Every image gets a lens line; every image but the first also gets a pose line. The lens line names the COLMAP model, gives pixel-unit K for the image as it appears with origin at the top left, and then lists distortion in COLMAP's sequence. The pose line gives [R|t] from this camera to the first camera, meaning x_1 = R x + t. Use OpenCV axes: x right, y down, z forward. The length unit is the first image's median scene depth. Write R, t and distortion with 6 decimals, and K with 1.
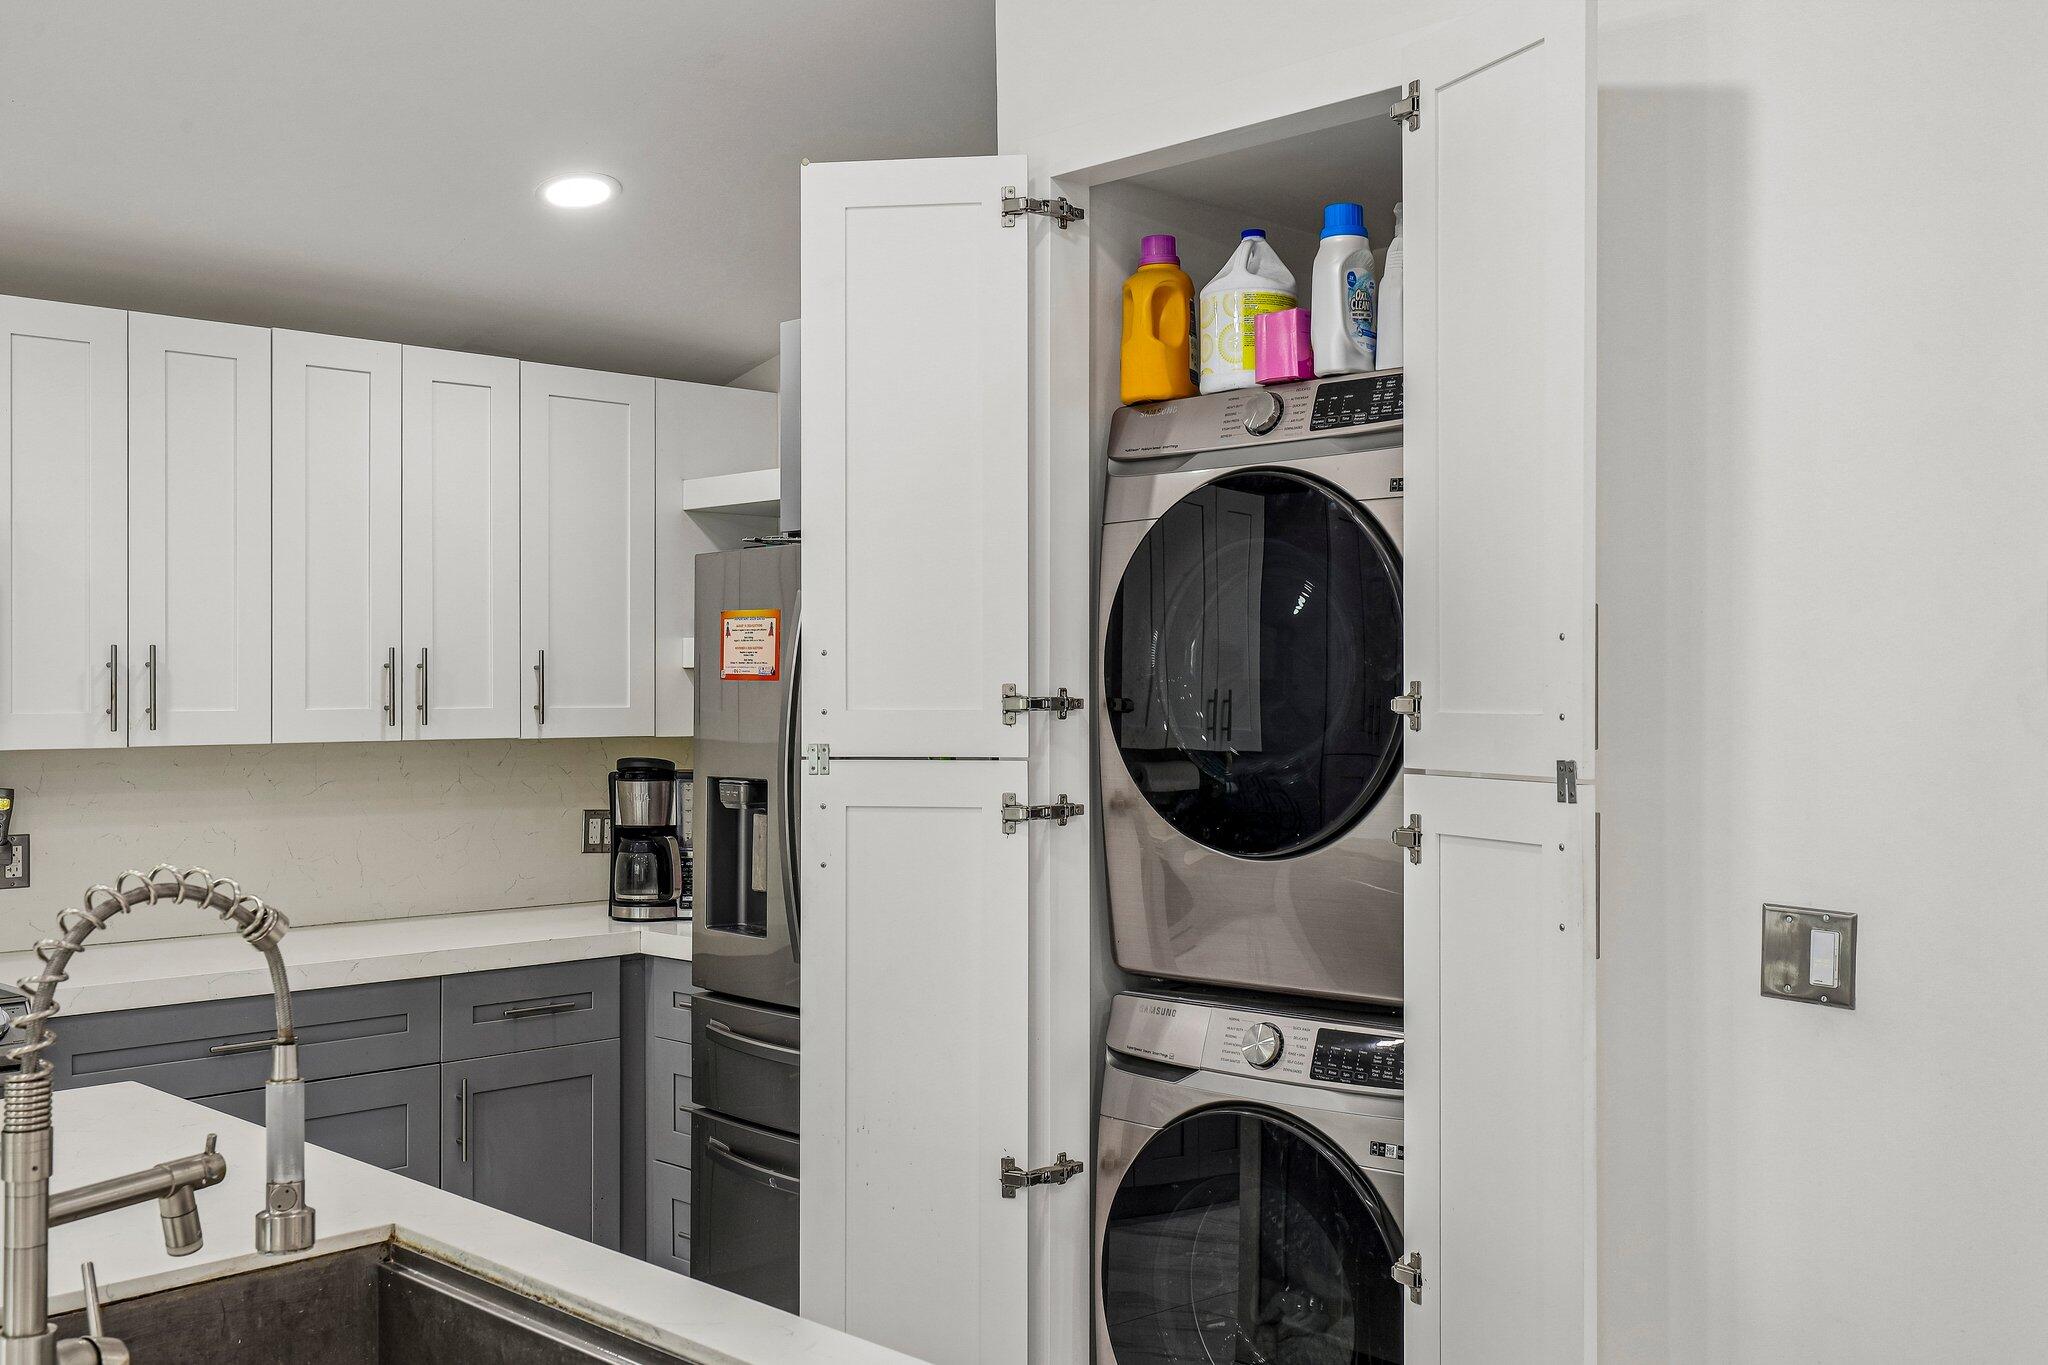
lens RADIAL K [[2025.0, 0, 1023.8], [0, 2025.0, 678.2], [0, 0, 1]] dist [-0.007319, 0.000000]
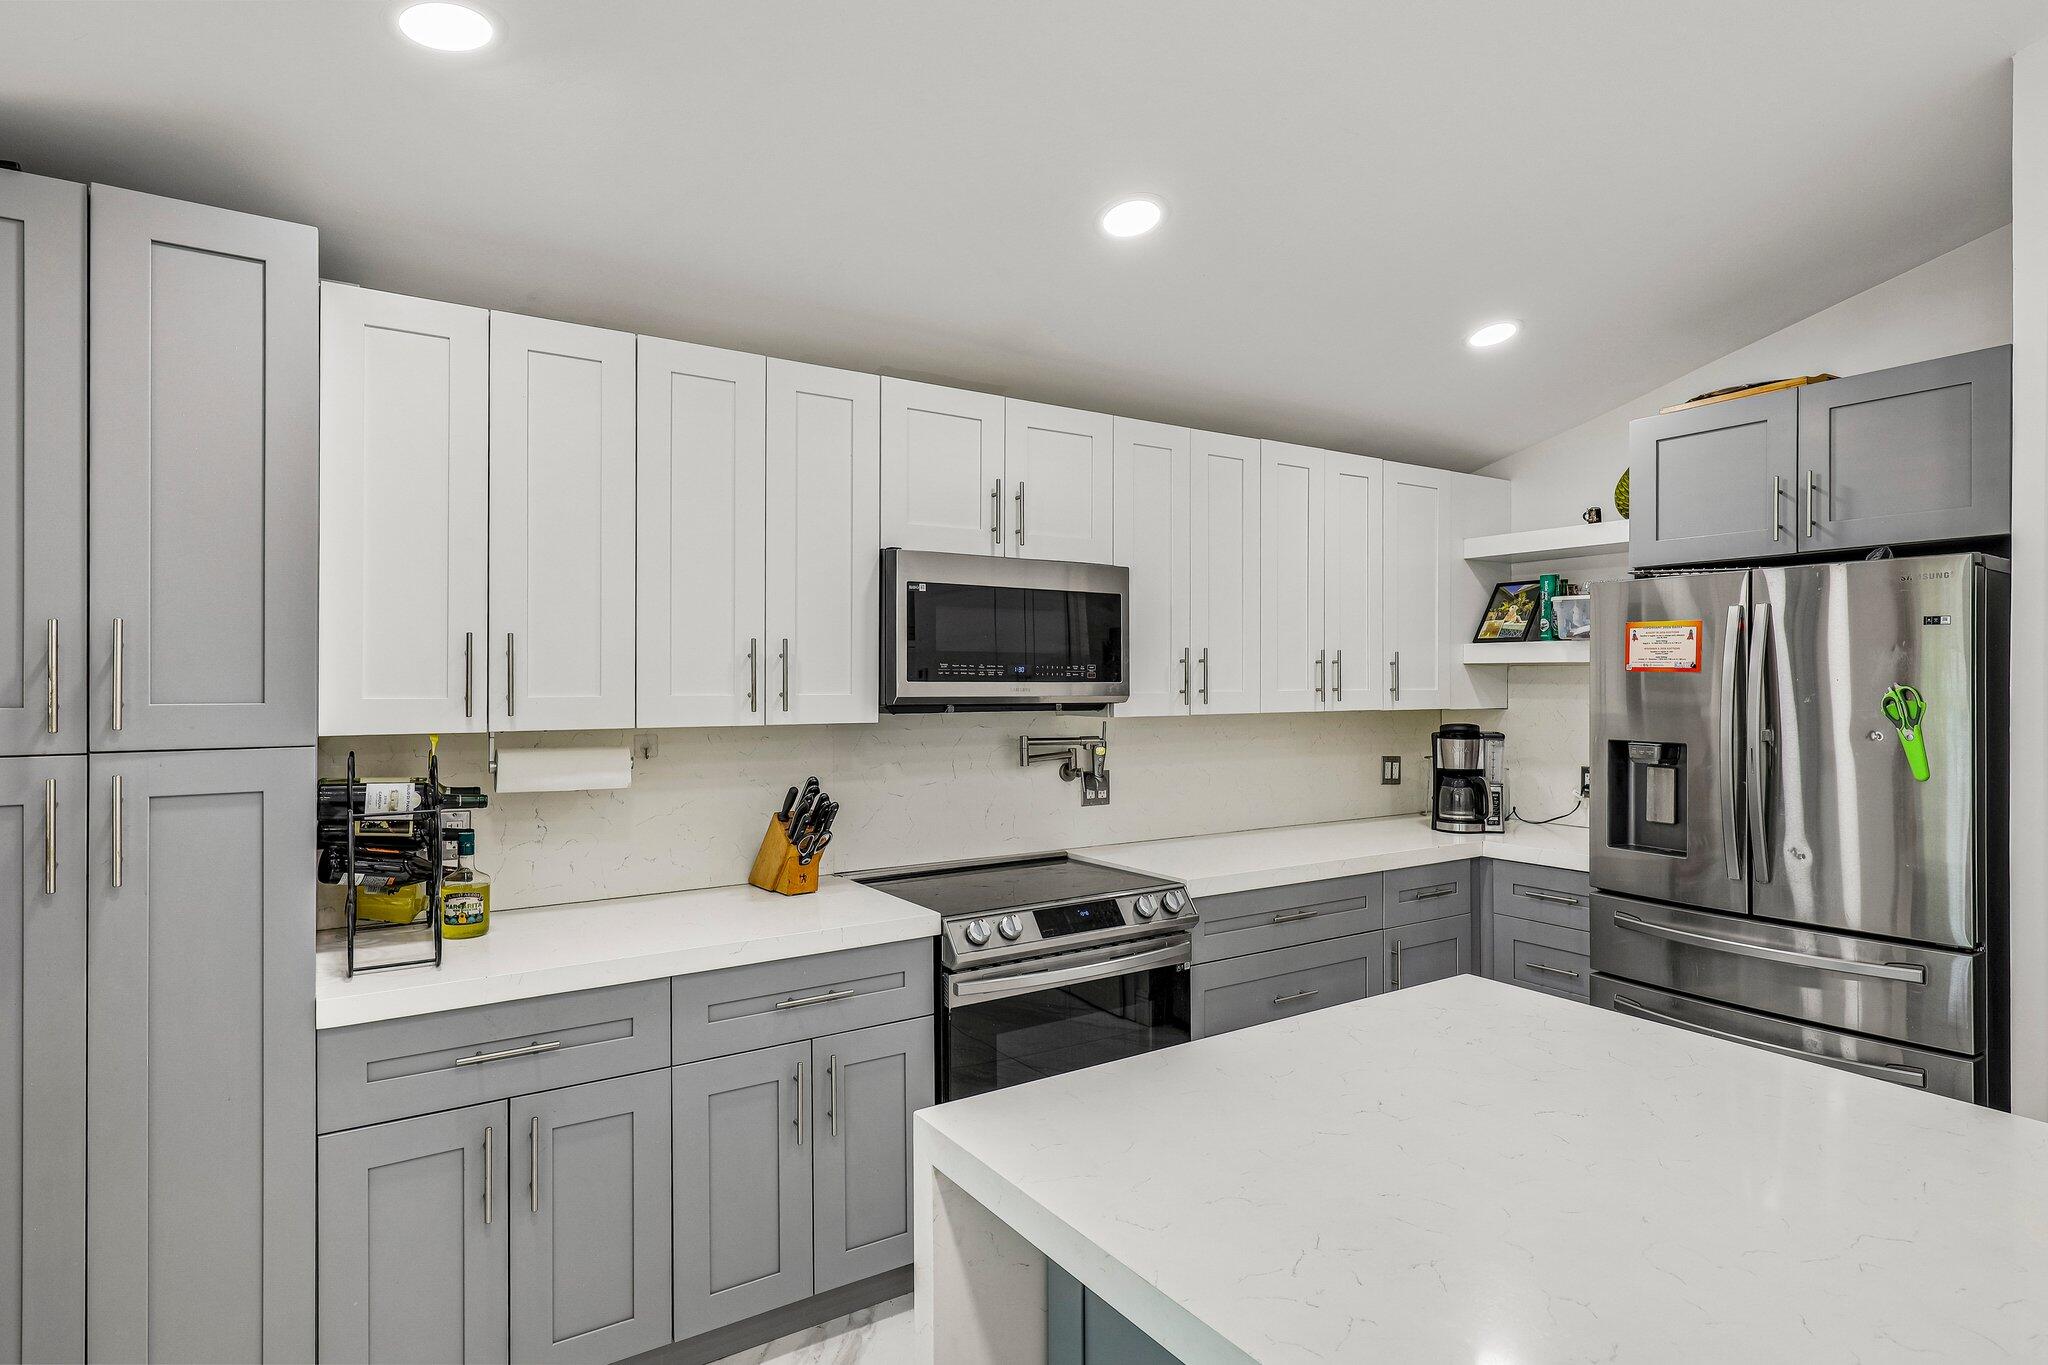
lens RADIAL K [[1093.2, 0, 1025.7], [0, 1093.2, 684.4], [0, 0, 1]] dist [-0.001591, -0.000104]
pose [[0.982380, 0.003254, -0.186868, -0.357096], [-0.001209, 0.999938, 0.011058, 0.001670], [0.186892, -0.010637, 0.982323, 0.147831]]
